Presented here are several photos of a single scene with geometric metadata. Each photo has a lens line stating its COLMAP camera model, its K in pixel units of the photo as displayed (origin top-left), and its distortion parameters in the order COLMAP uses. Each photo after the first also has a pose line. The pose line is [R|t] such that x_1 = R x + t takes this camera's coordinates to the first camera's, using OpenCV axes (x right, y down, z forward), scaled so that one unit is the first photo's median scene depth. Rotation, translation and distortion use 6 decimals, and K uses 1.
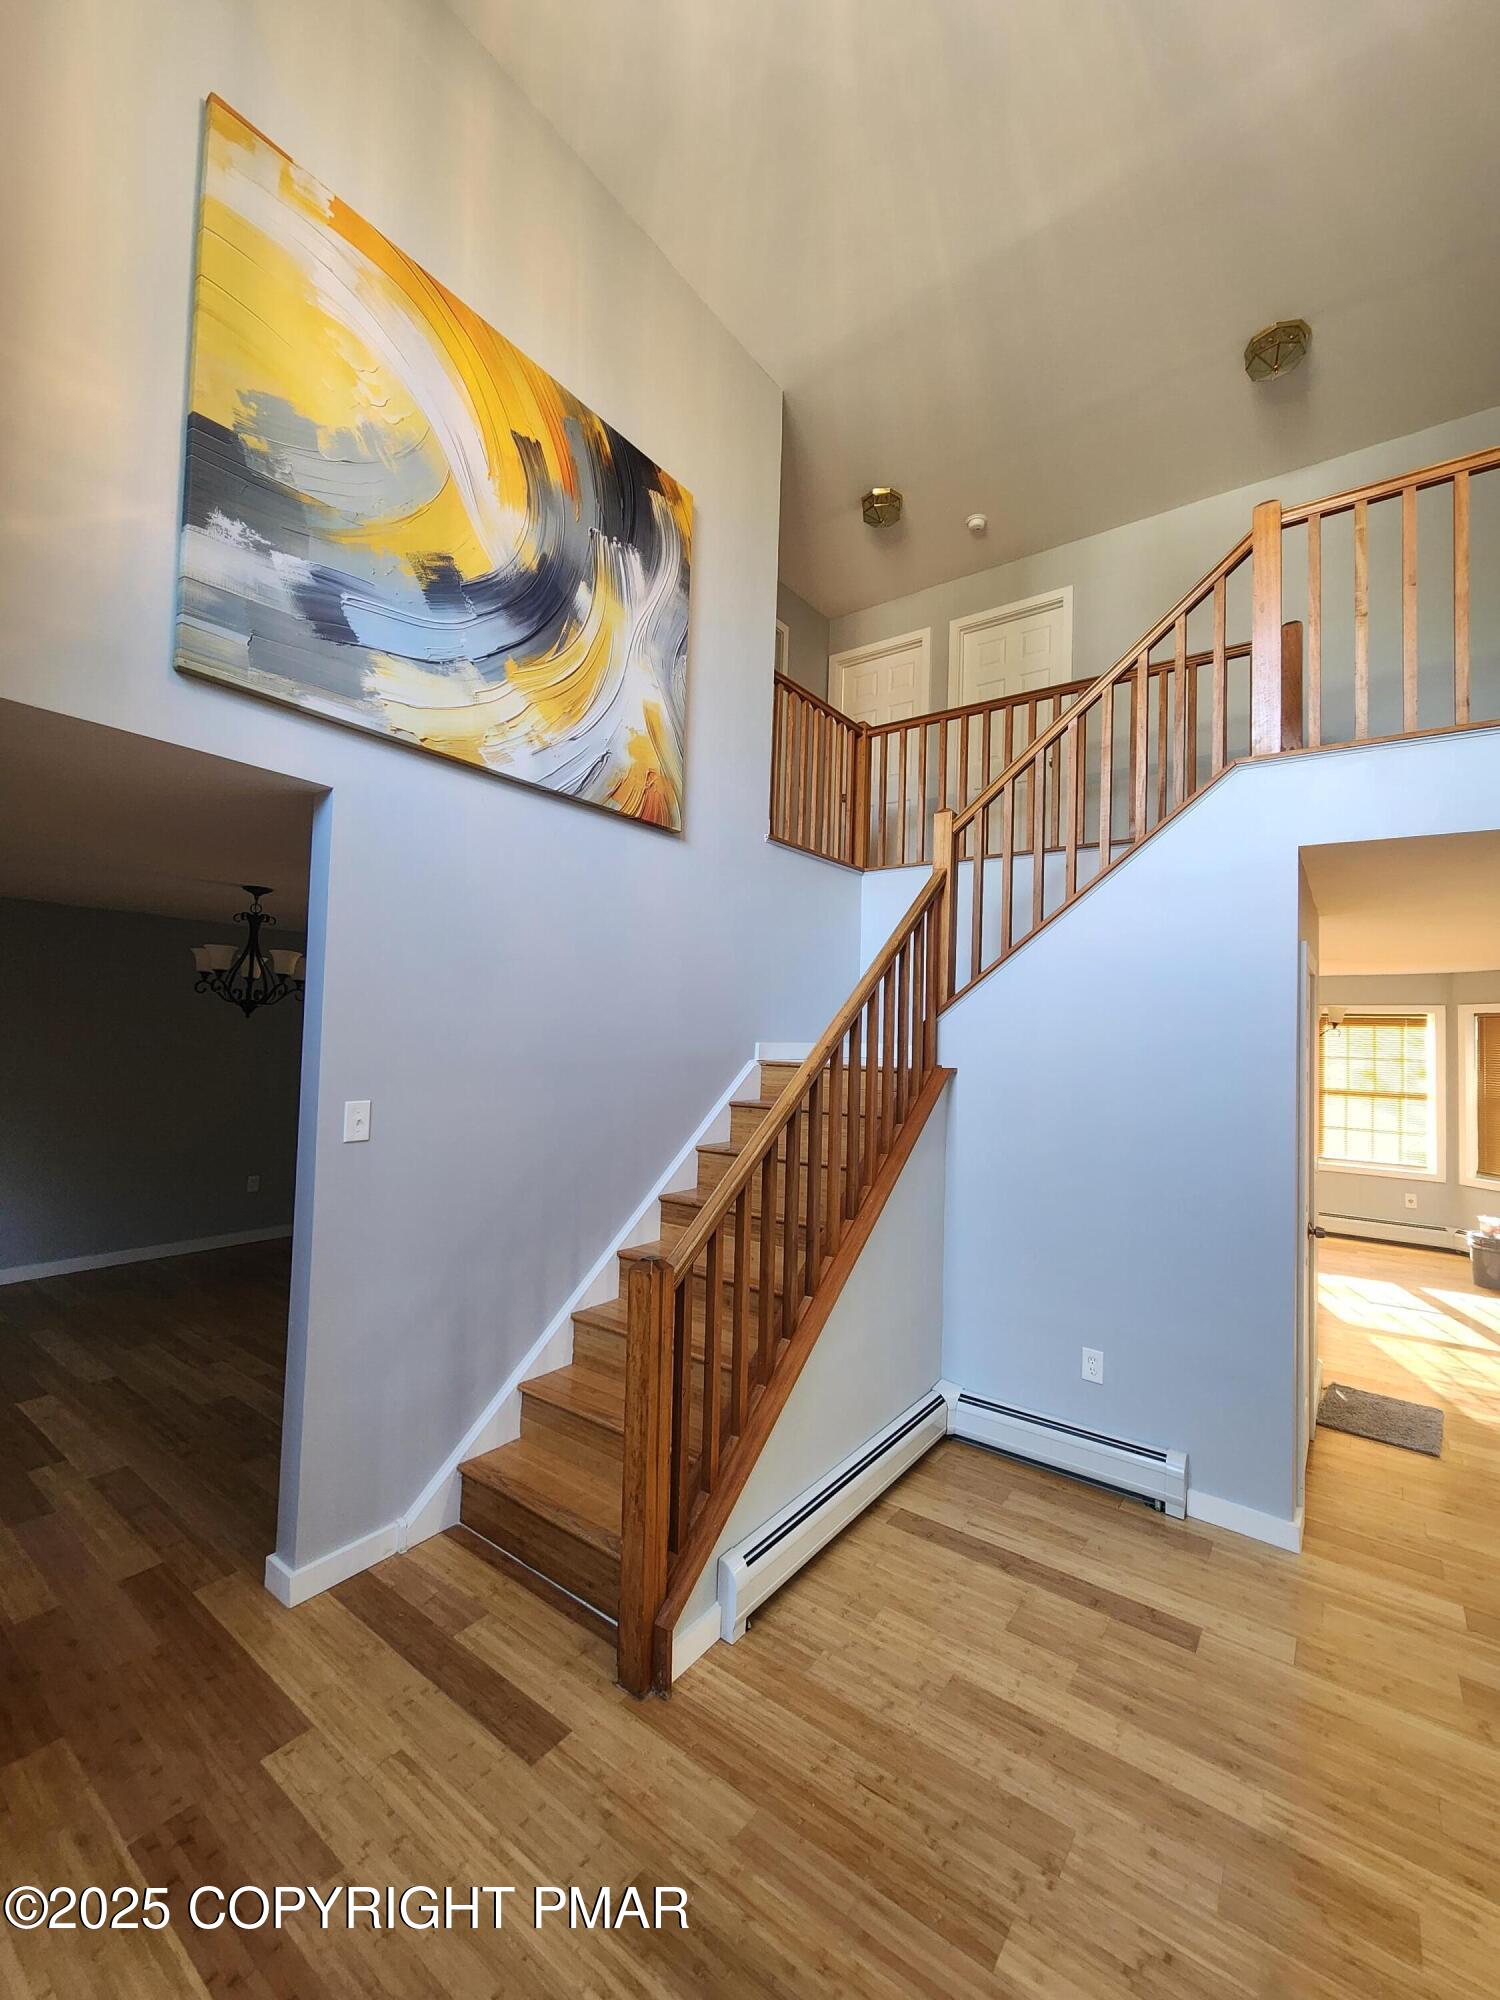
lens RADIAL K [[818.8, 0, 756.2], [0, 818.8, 1016.3], [0, 0, 1]] dist [-0.008618, 0.002954]
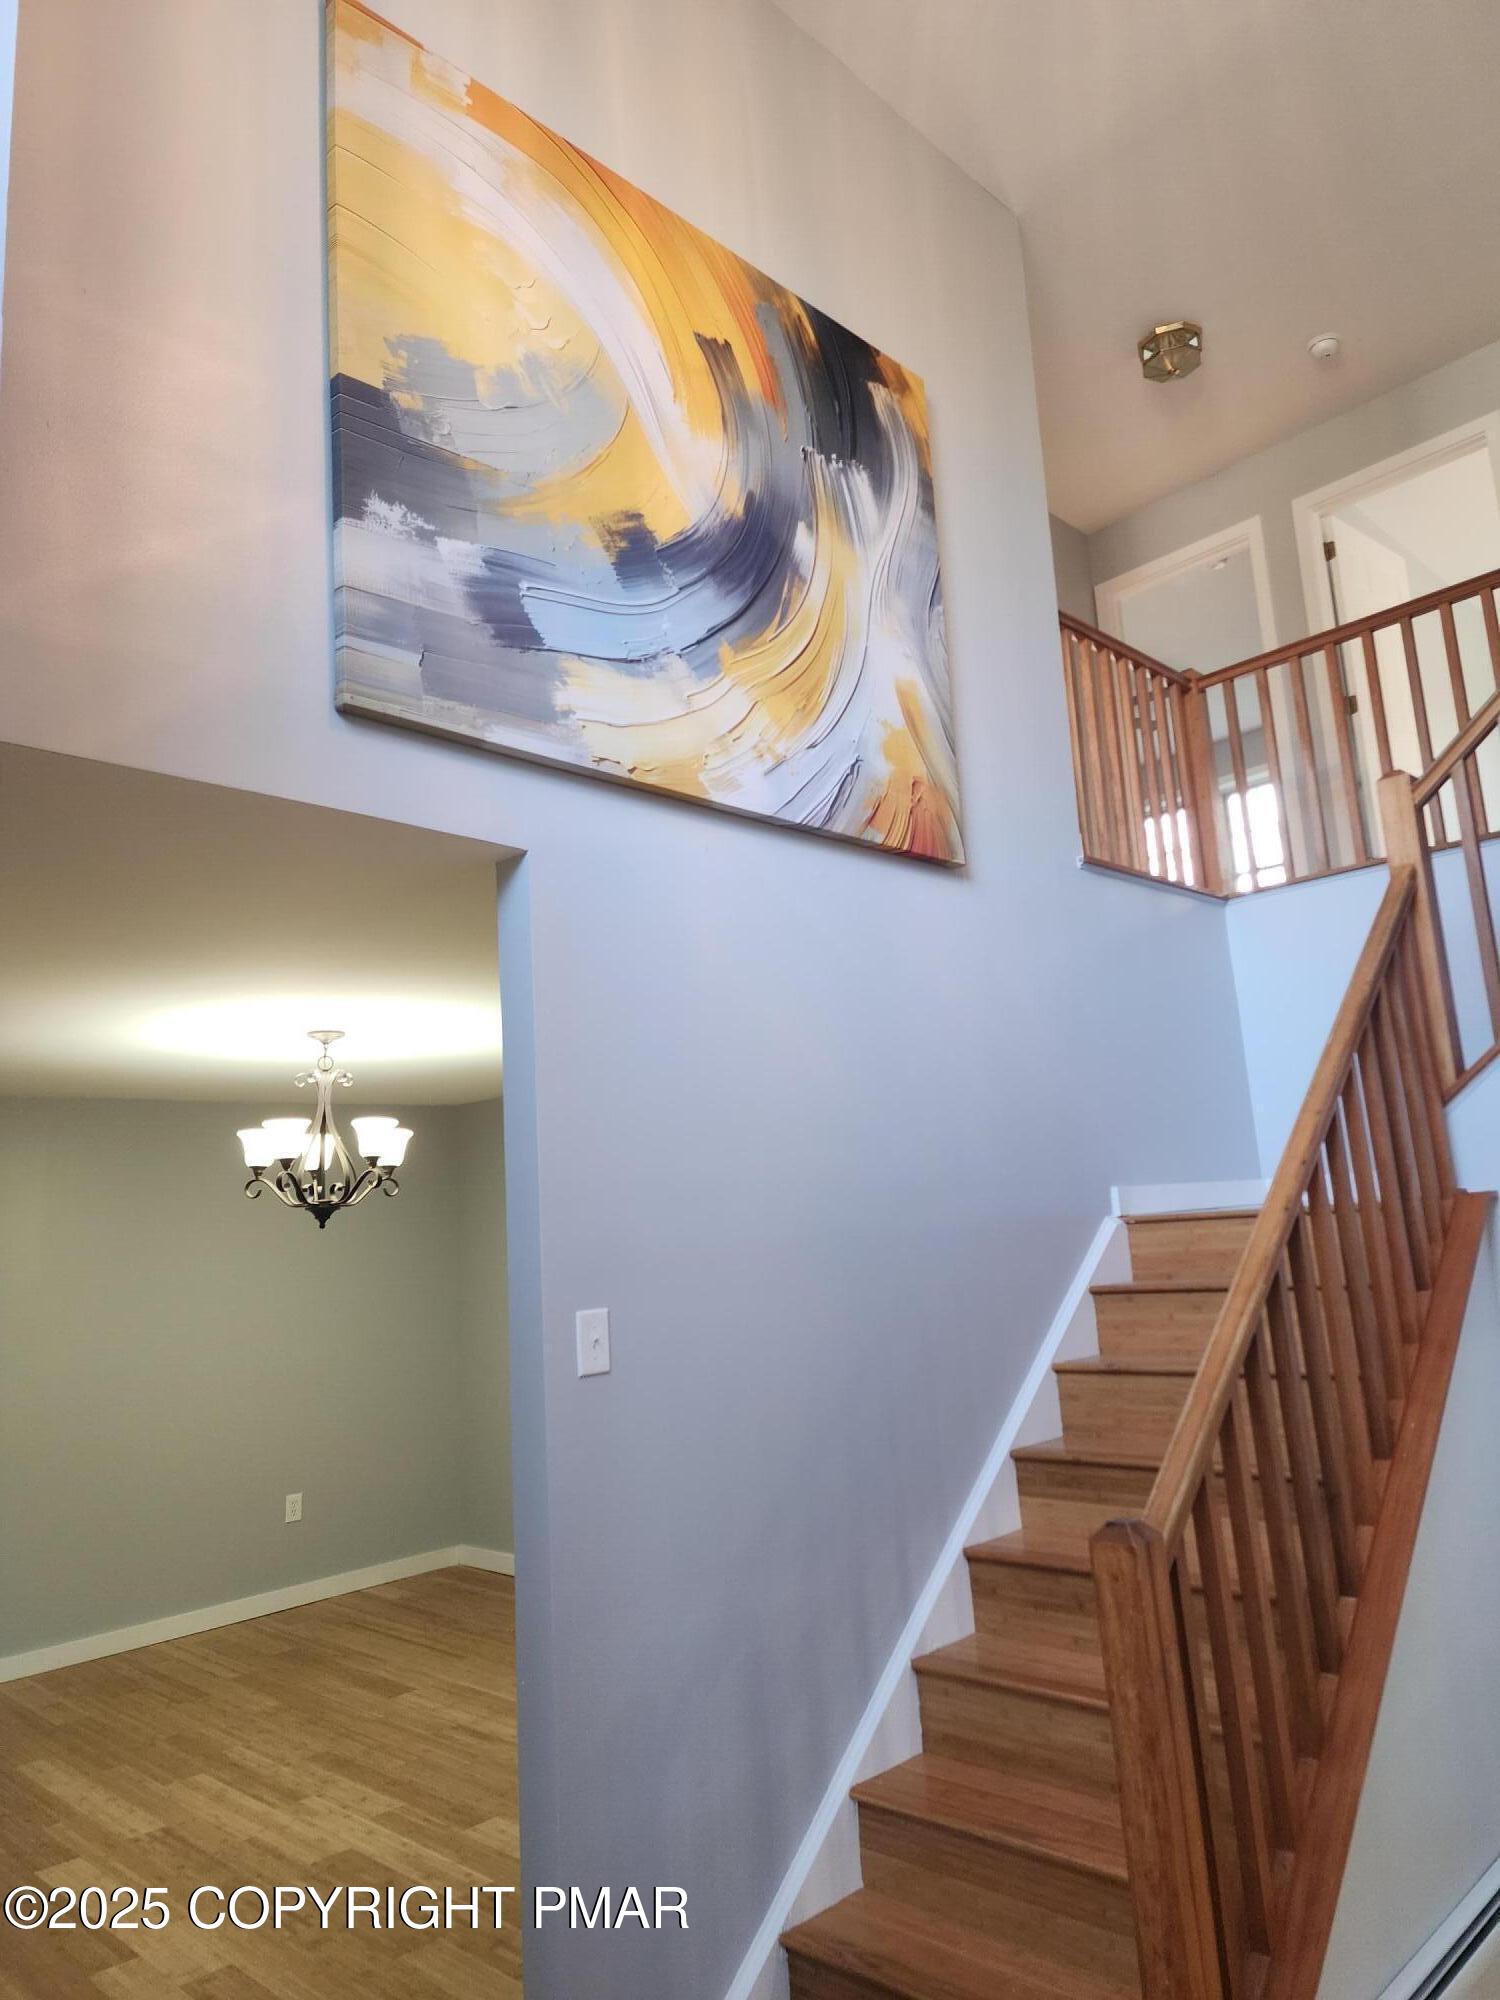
lens RADIAL K [[1335.6, 0, 756.6], [0, 1335.6, 1004.6], [0, 0, 1]] dist [0.056979, -0.043403]
pose [[0.985171, -0.118572, -0.124013, -0.167347], [0.099156, 0.983320, -0.152476, 0.033401], [0.140024, 0.137918, 0.980496, -0.053393]]
